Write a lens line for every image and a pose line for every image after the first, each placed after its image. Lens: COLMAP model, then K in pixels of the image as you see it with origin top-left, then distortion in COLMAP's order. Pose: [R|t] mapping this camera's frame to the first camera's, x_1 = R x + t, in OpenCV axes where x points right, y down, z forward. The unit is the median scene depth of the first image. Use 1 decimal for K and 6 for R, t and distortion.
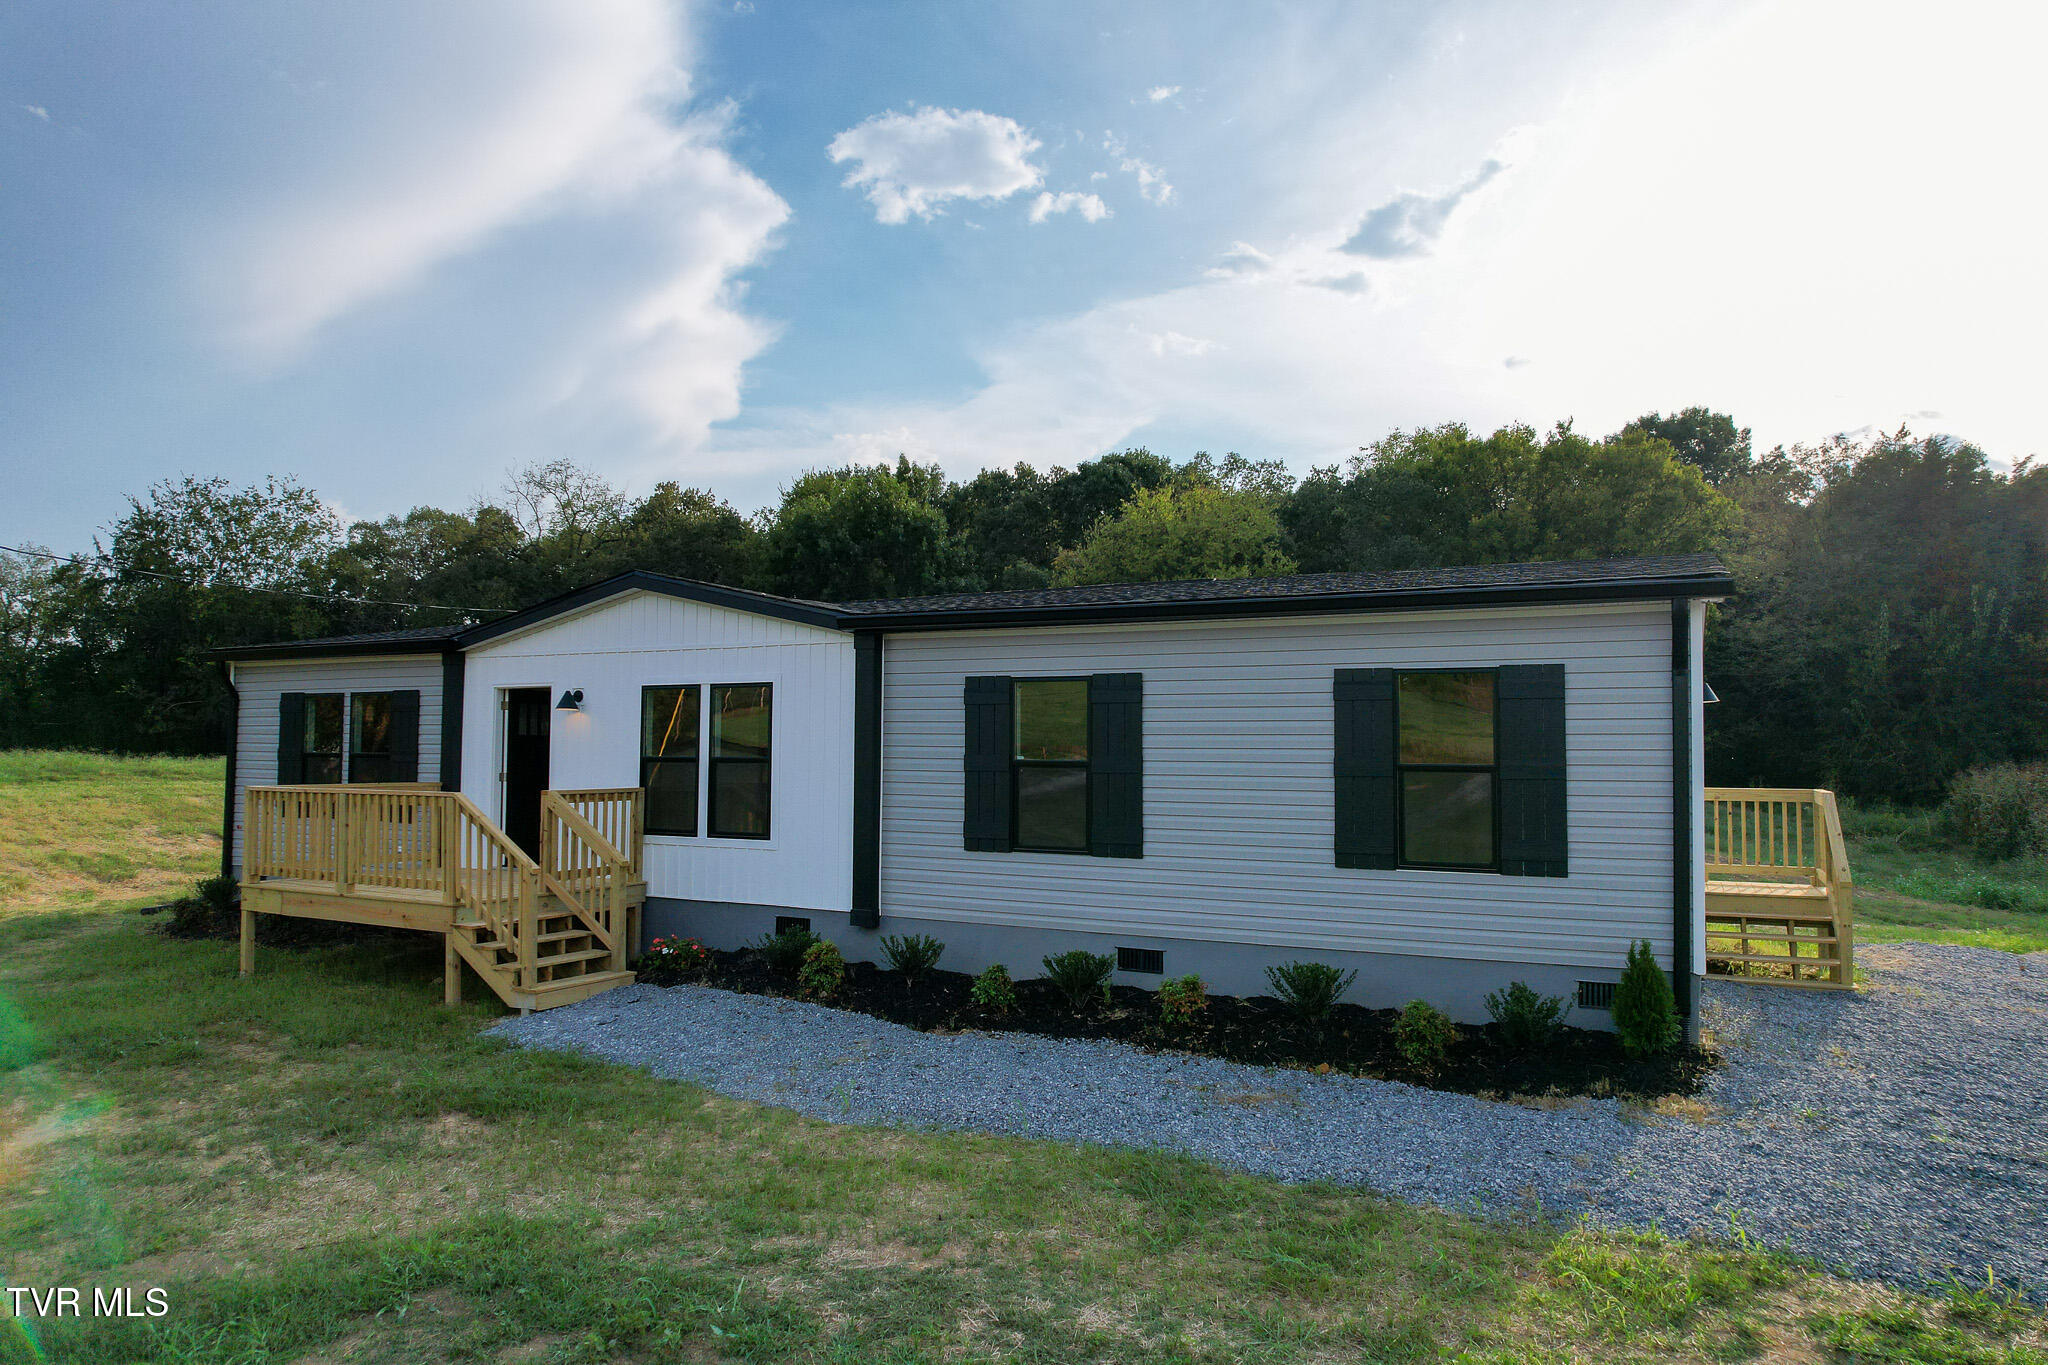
lens RADIAL K [[1319.5, 0, 1008.9], [0, 1319.5, 703.9], [0, 0, 1]] dist [-0.071749, 0.055987]
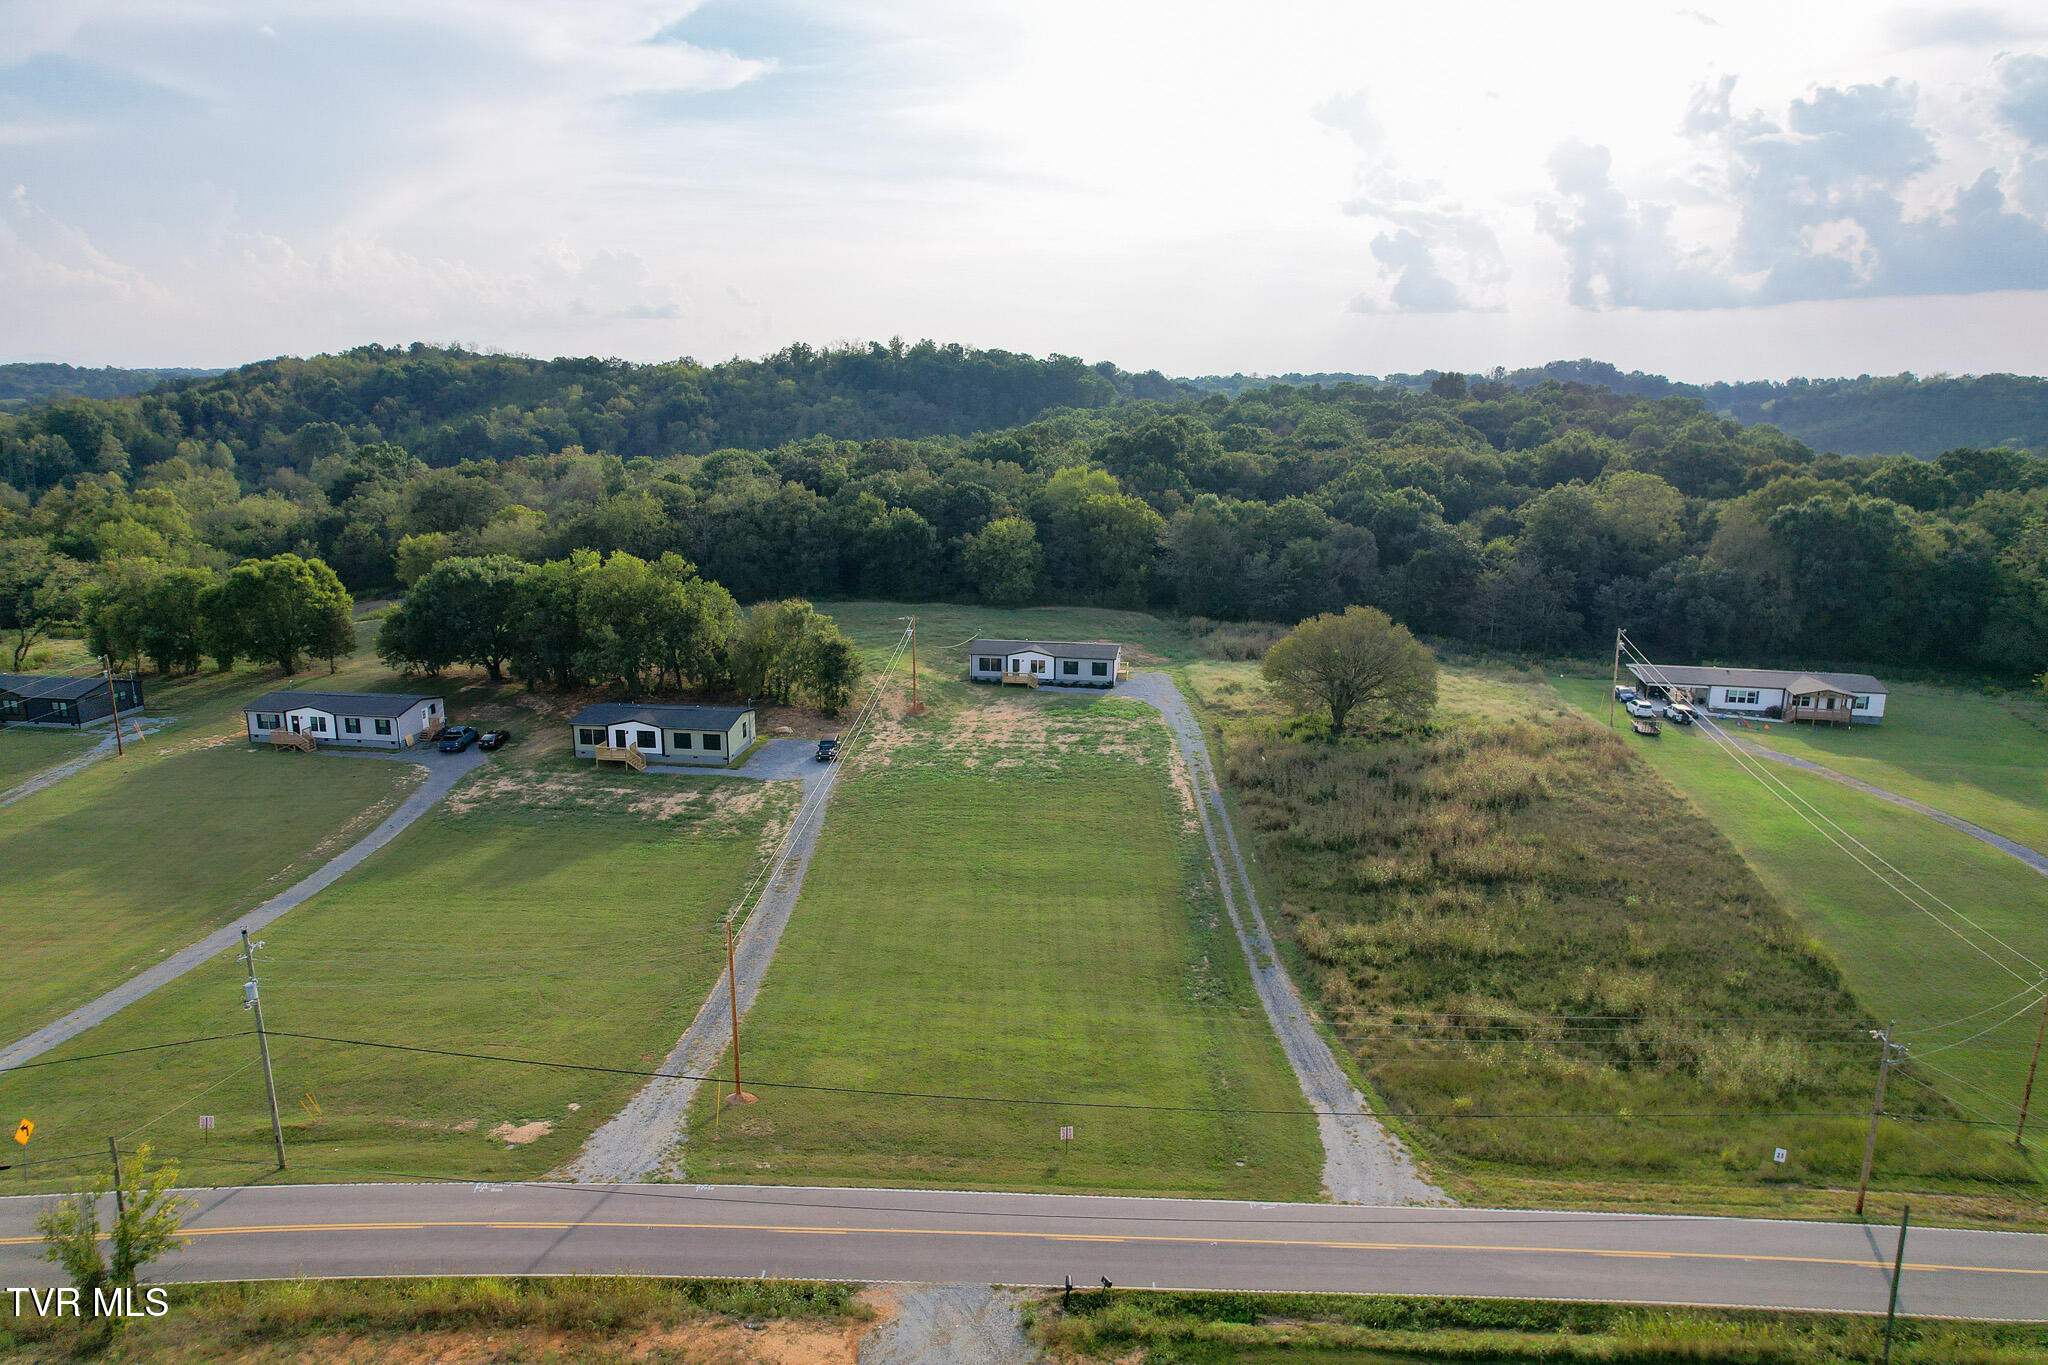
lens RADIAL K [[1319.5, 0, 1033.1], [0, 1319.5, 699.1], [0, 0, 1]] dist [-0.071749, 0.055987]
pose [[0.946020, -0.076778, 0.314884, -0.067853], [-0.014389, 0.960630, 0.277458, -0.049864], [-0.323790, -0.267012, 0.907670, -0.165060]]
